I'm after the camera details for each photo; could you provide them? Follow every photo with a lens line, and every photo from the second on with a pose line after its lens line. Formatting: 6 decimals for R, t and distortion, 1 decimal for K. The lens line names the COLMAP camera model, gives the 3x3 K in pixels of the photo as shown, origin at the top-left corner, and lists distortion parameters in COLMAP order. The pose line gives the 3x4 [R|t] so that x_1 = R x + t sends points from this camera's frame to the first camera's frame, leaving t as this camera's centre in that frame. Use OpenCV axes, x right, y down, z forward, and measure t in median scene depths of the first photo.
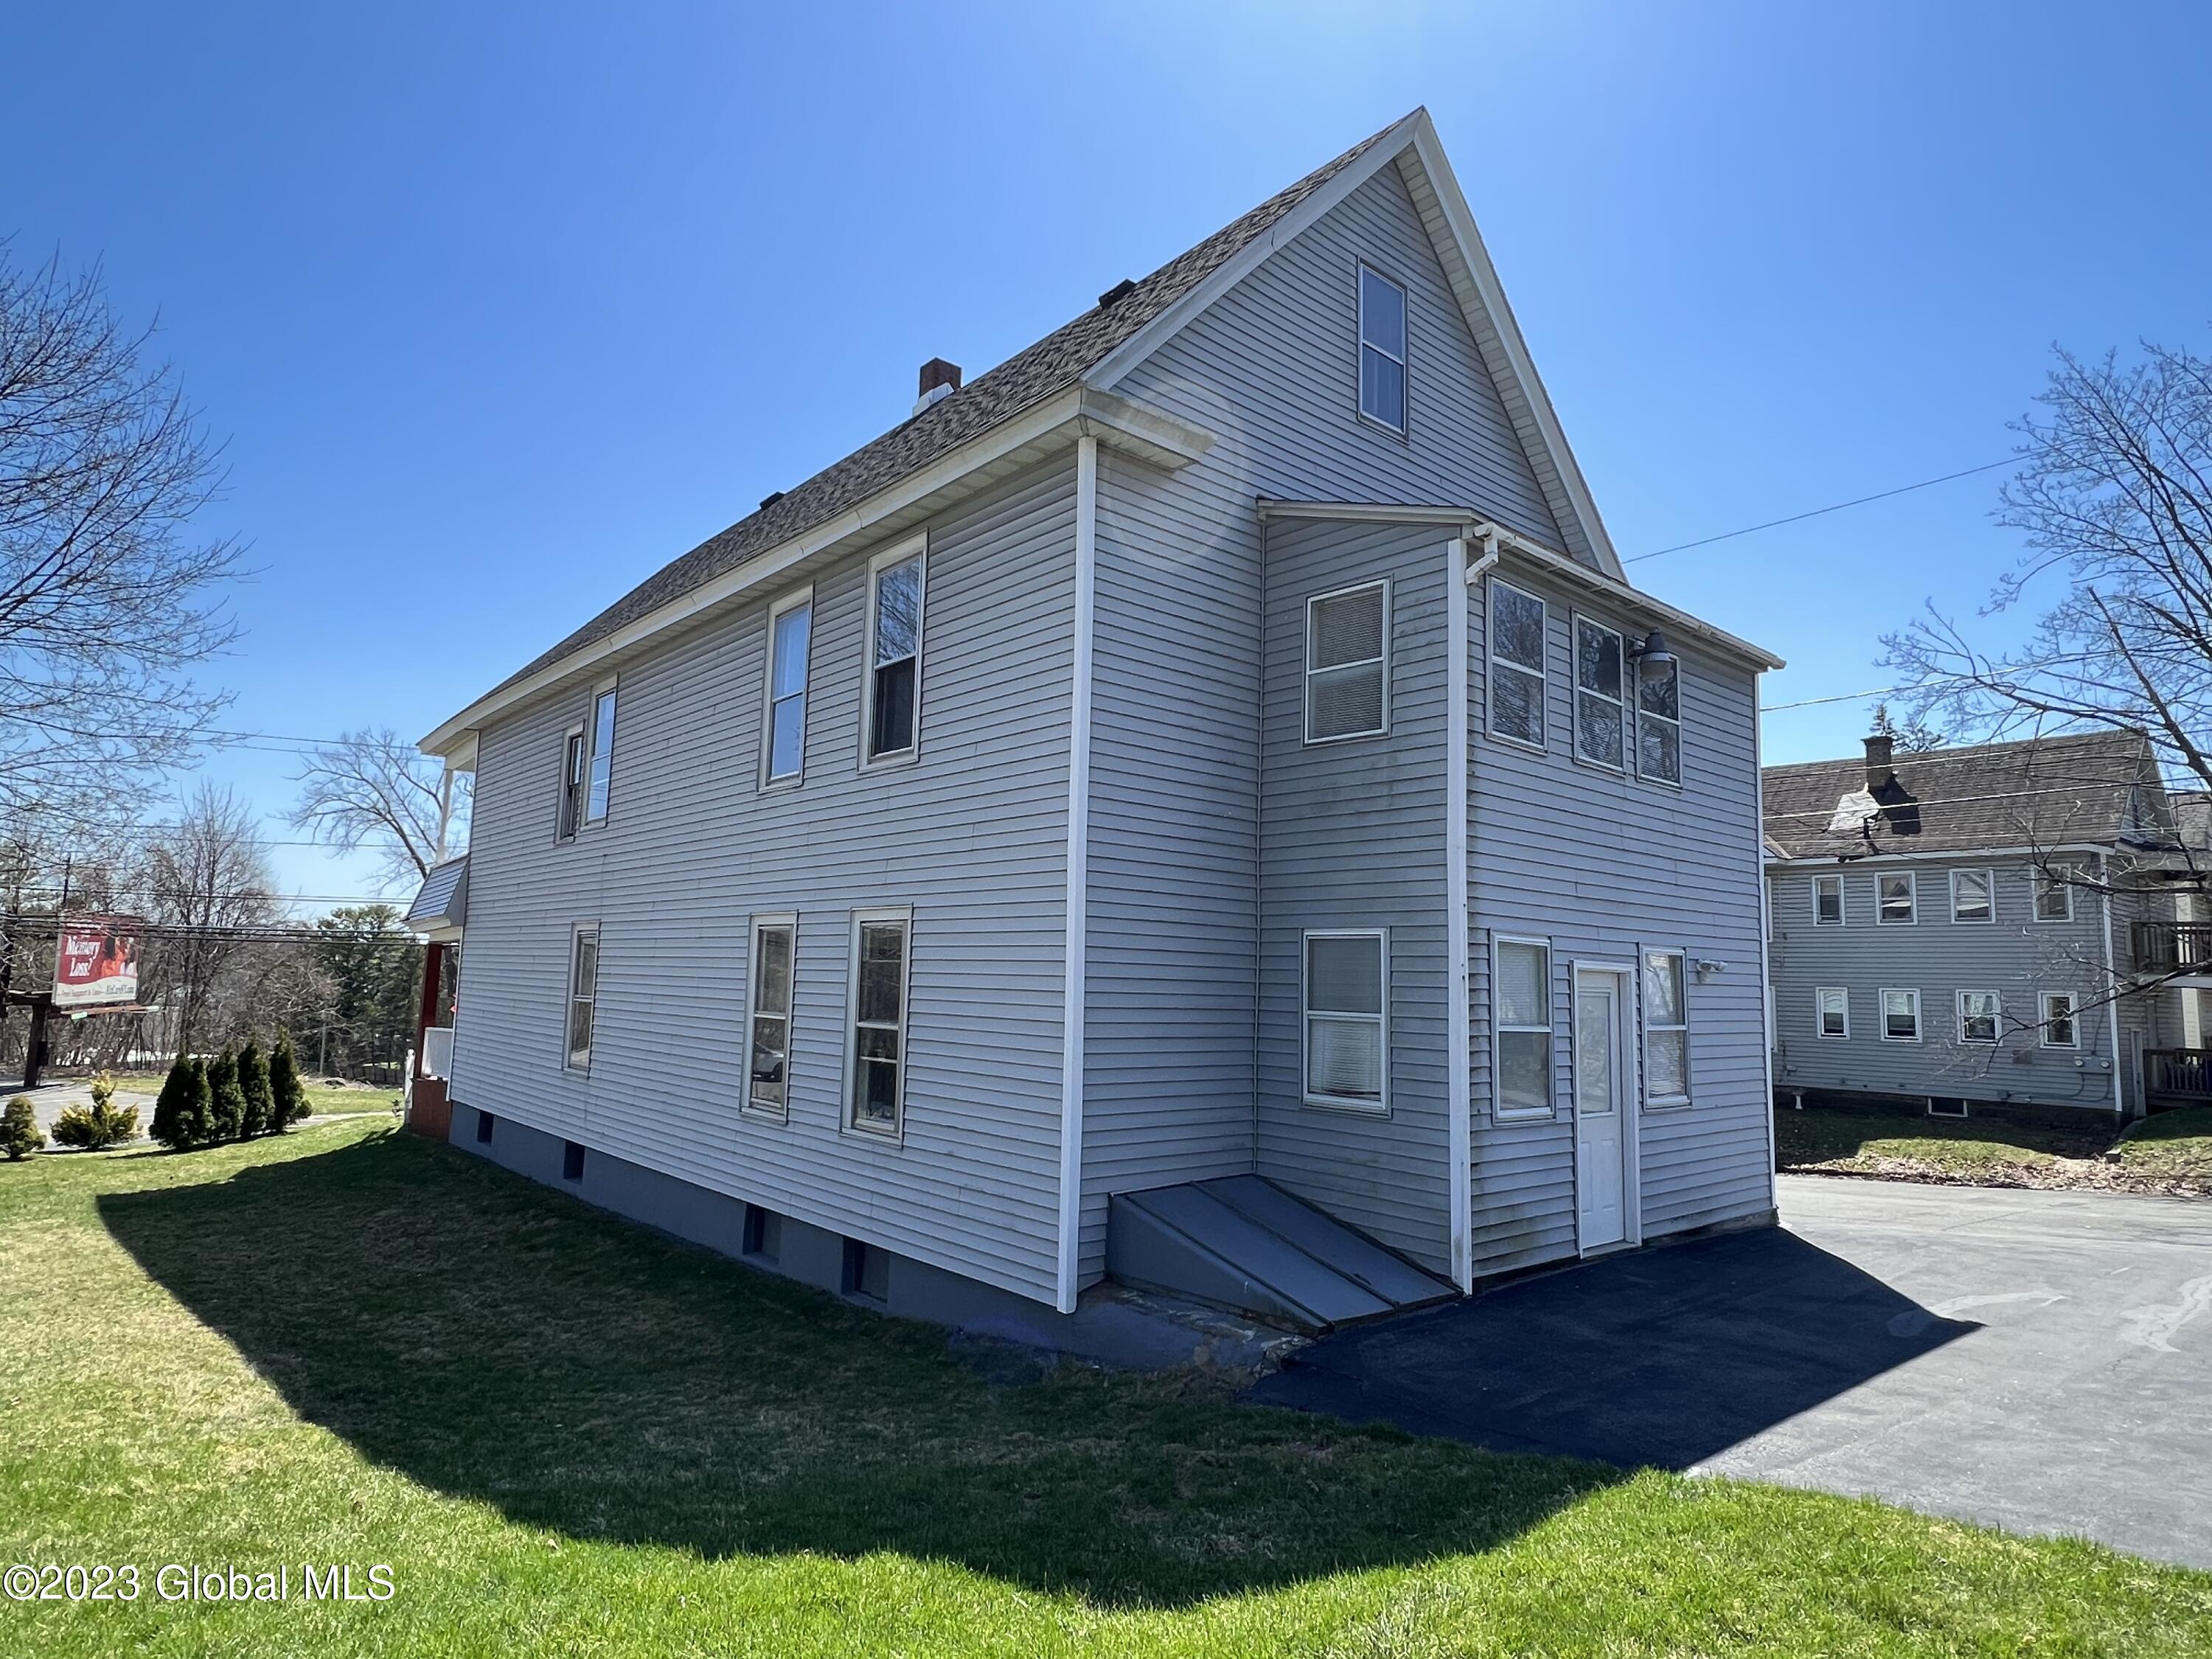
lens RADIAL K [[1277.1, 0, 1106.0], [0, 1277.1, 829.5], [0, 0, 1]] dist [-0.000754, 0.000216]
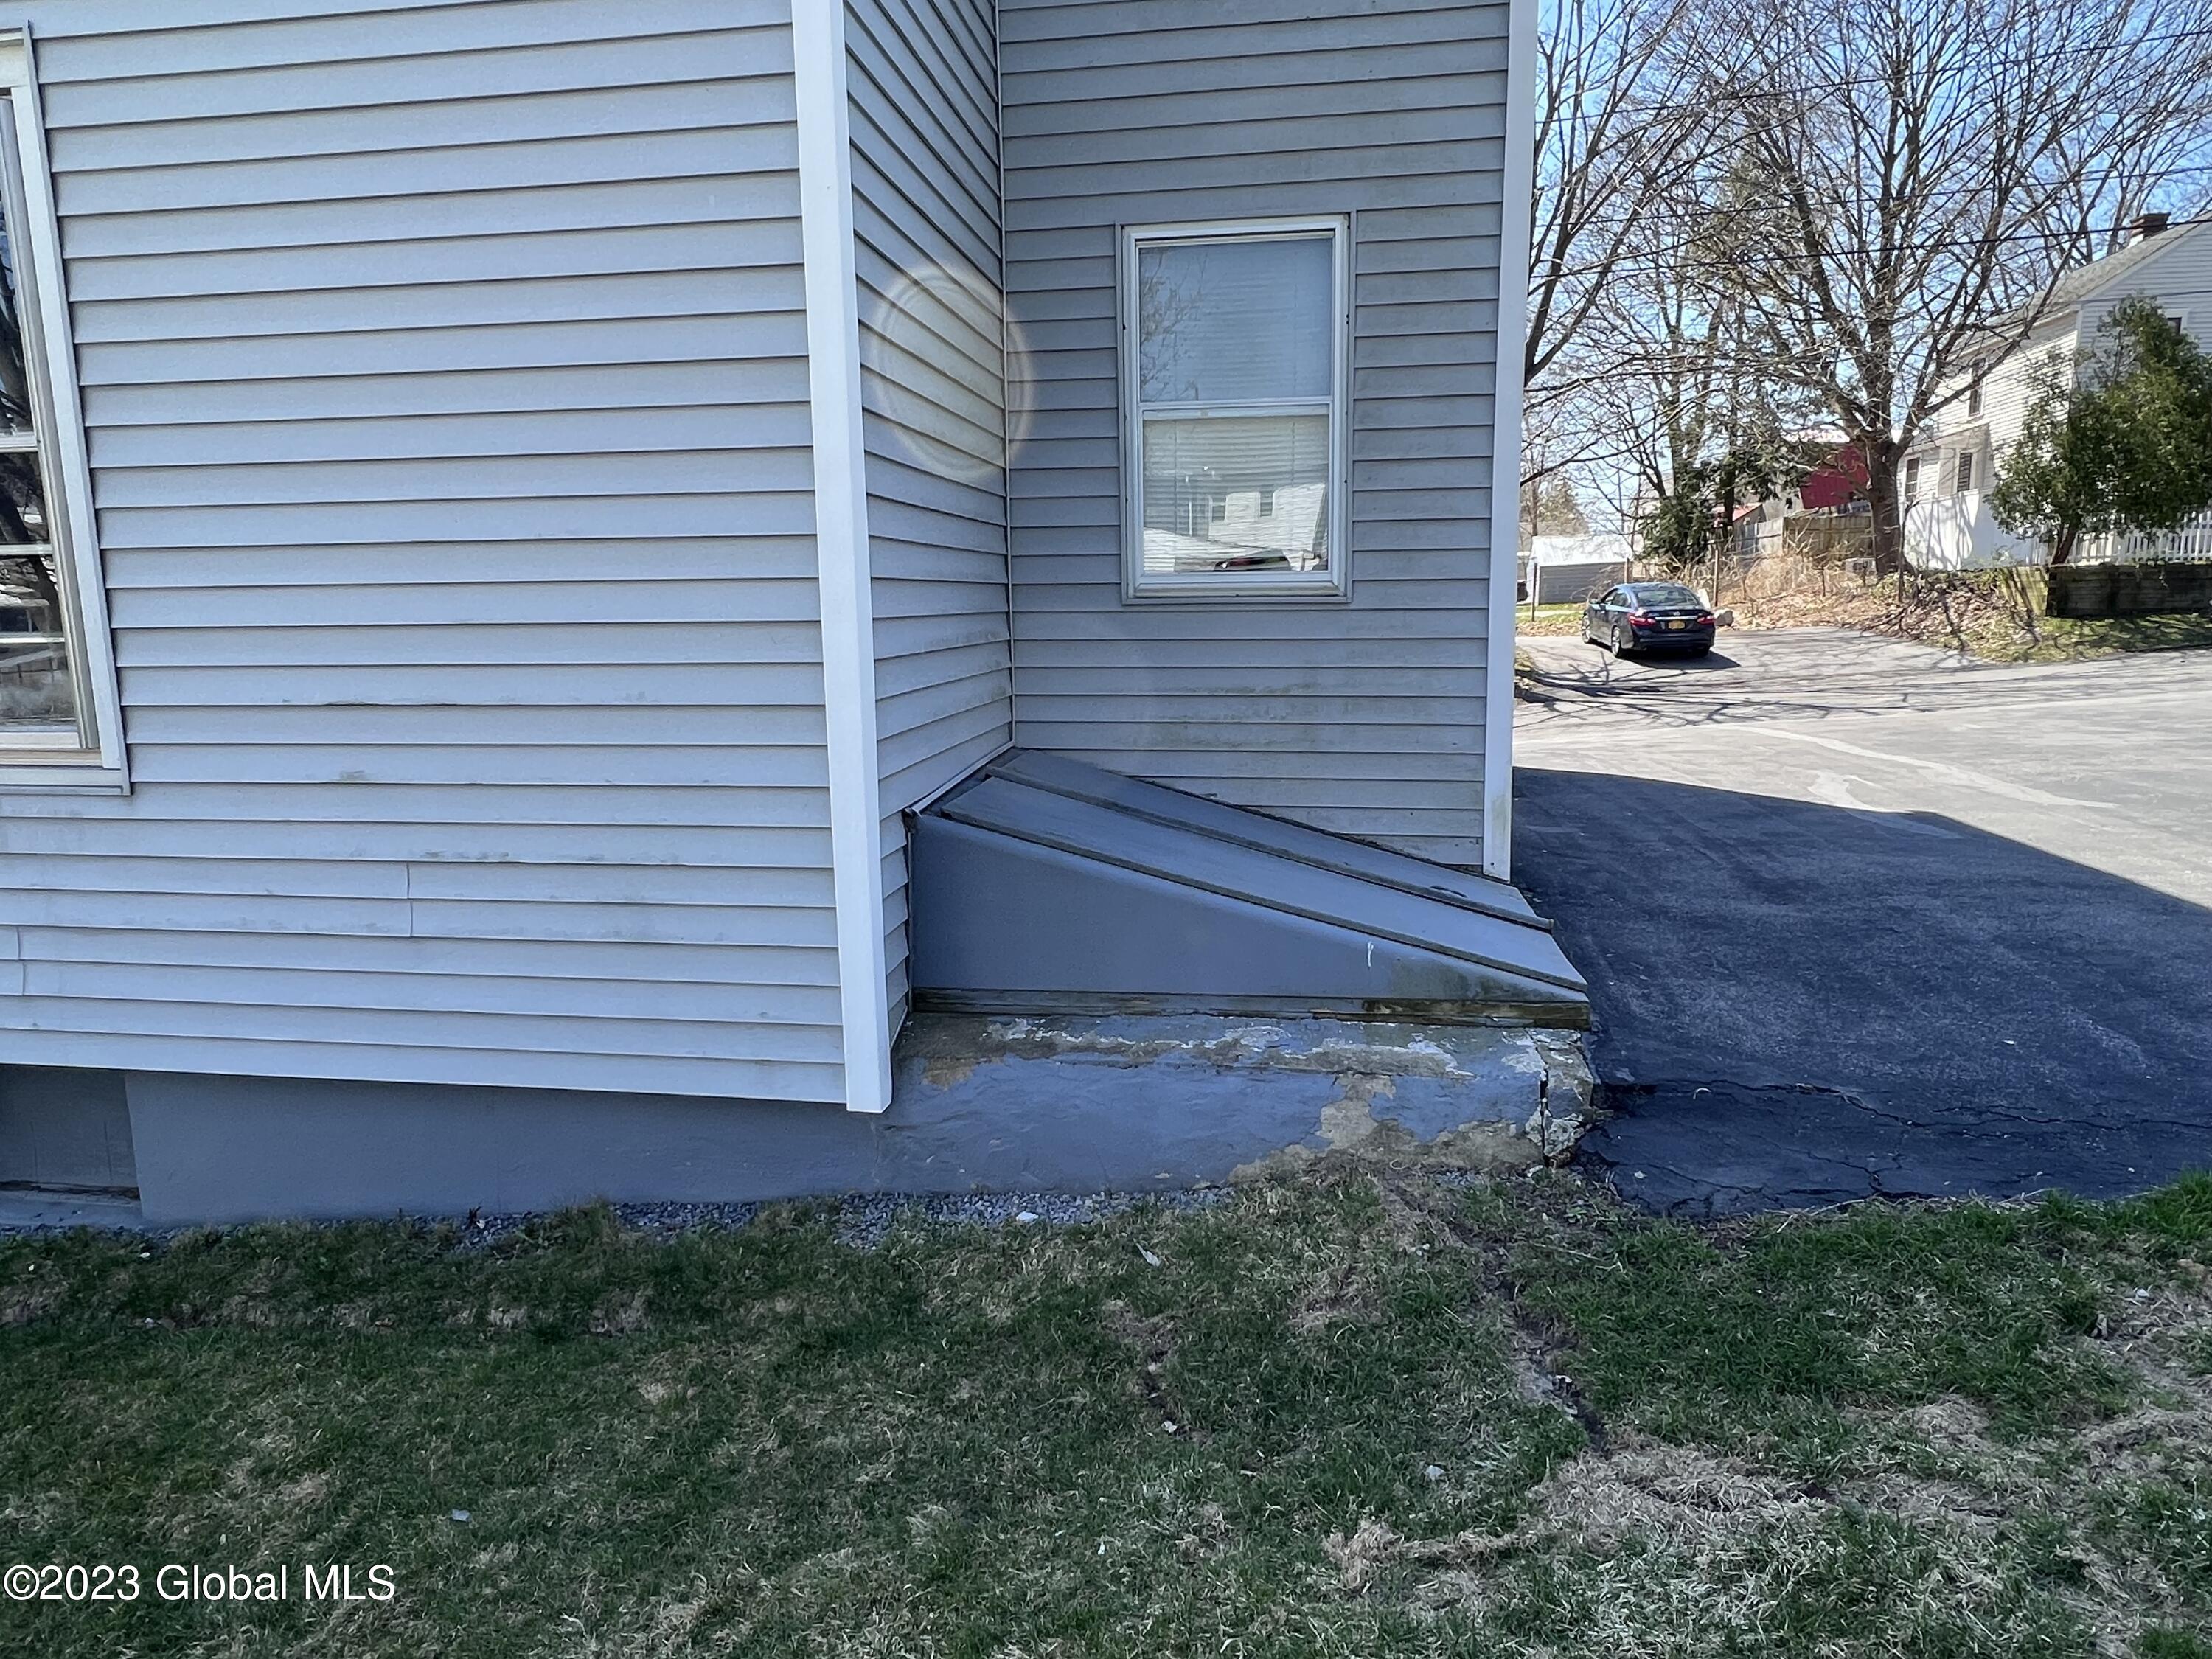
lens RADIAL K [[1376.0, 0, 1106.0], [0, 1376.0, 829.5], [0, 0, 1]] dist [0.000714, -0.003185]
pose [[0.762803, -0.145572, 0.630031, -0.227427], [-0.041921, 0.961147, 0.272834, 0.171154], [-0.645270, -0.234530, 0.727064, 0.648103]]
